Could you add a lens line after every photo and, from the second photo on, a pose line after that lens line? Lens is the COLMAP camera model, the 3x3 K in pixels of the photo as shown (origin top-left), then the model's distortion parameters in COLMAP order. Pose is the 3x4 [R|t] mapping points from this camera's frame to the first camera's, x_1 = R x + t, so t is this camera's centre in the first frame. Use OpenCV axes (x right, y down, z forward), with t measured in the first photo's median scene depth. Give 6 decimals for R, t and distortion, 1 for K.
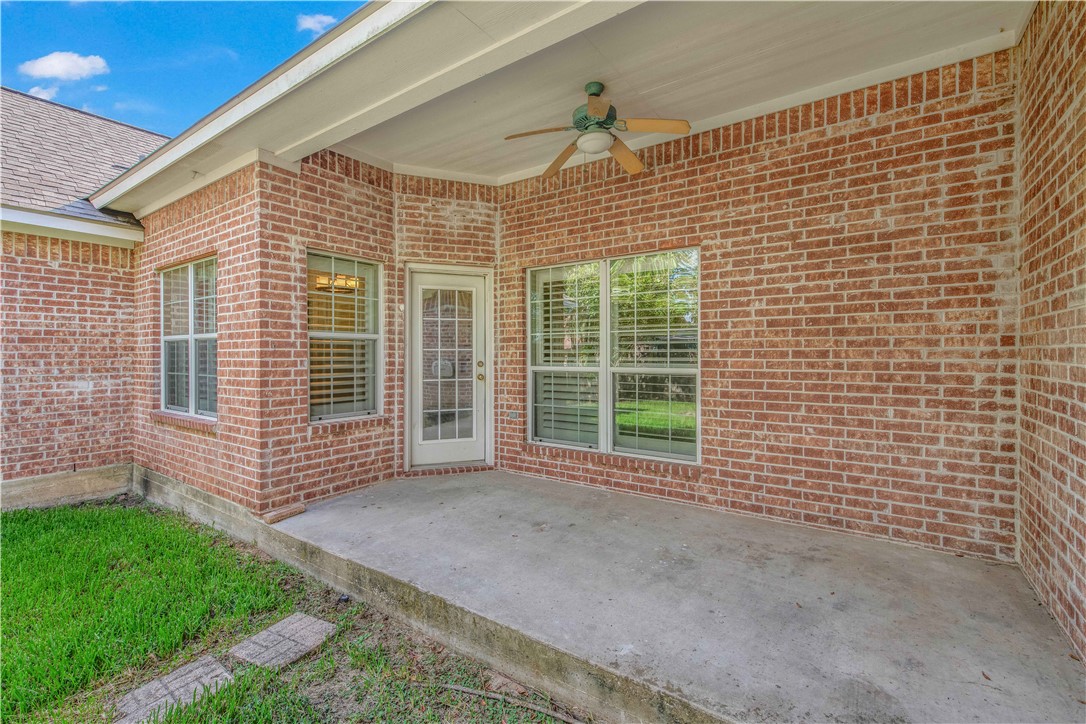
lens RADIAL K [[471.8, 0, 543.0], [0, 471.8, 362.0], [0, 0, 1]] dist [0.001864, -0.000407]
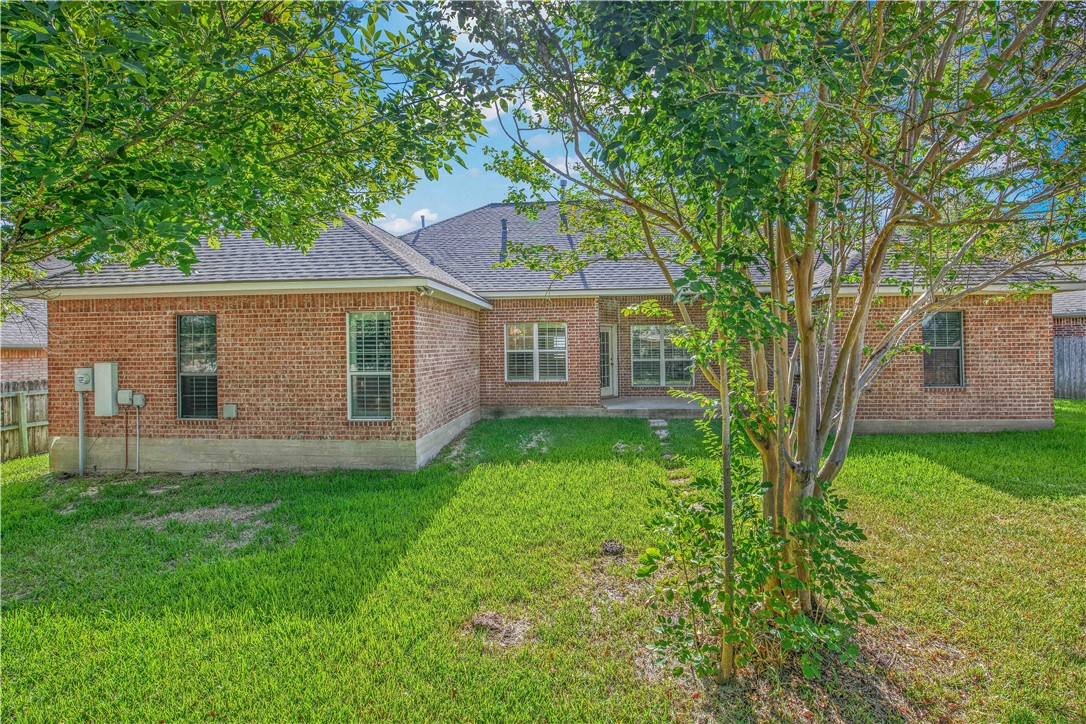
lens RADIAL K [[471.8, 0, 543.0], [0, 471.8, 362.0], [0, 0, 1]] dist [0.001864, -0.000407]
pose [[0.869716, -0.023835, 0.492976, -1.928459], [0.015662, 0.999663, 0.020702, -0.045308], [-0.493303, -0.010284, 0.869797, -1.240633]]
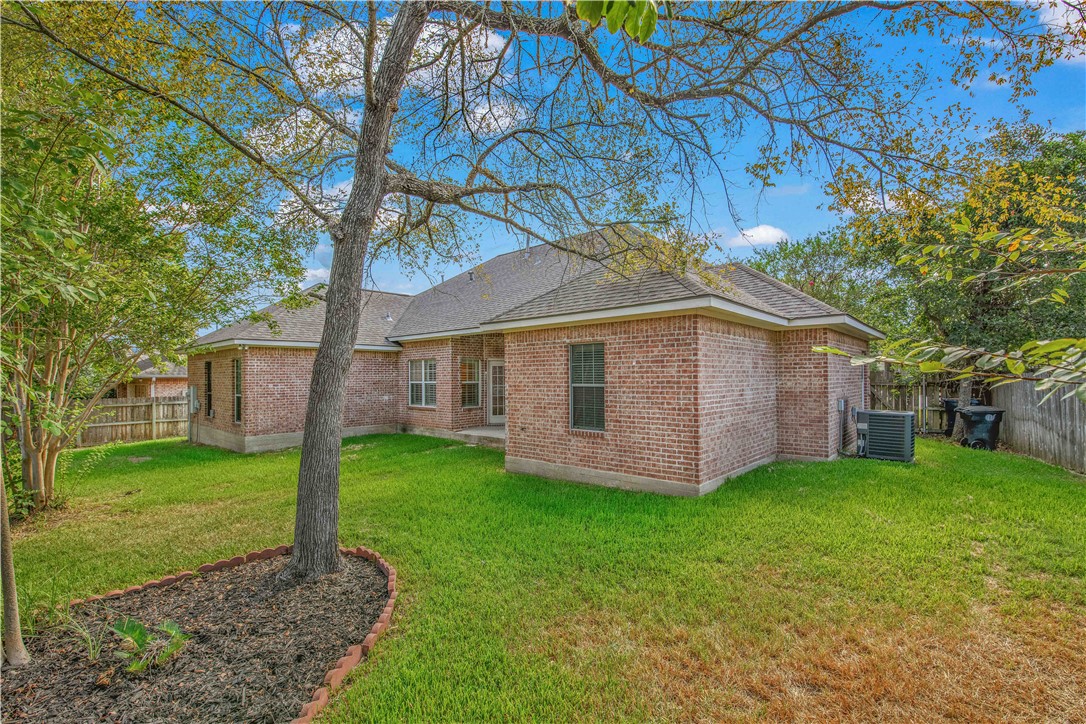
lens RADIAL K [[471.9, 0, 536.1], [0, 471.9, 381.2], [0, 0, 1]] dist [0.001811, -0.000023]
pose [[0.989889, -0.005345, -0.141742, 0.471241], [0.005173, 0.999985, -0.001577, -0.050042], [0.141748, 0.000827, 0.989902, -2.040277]]
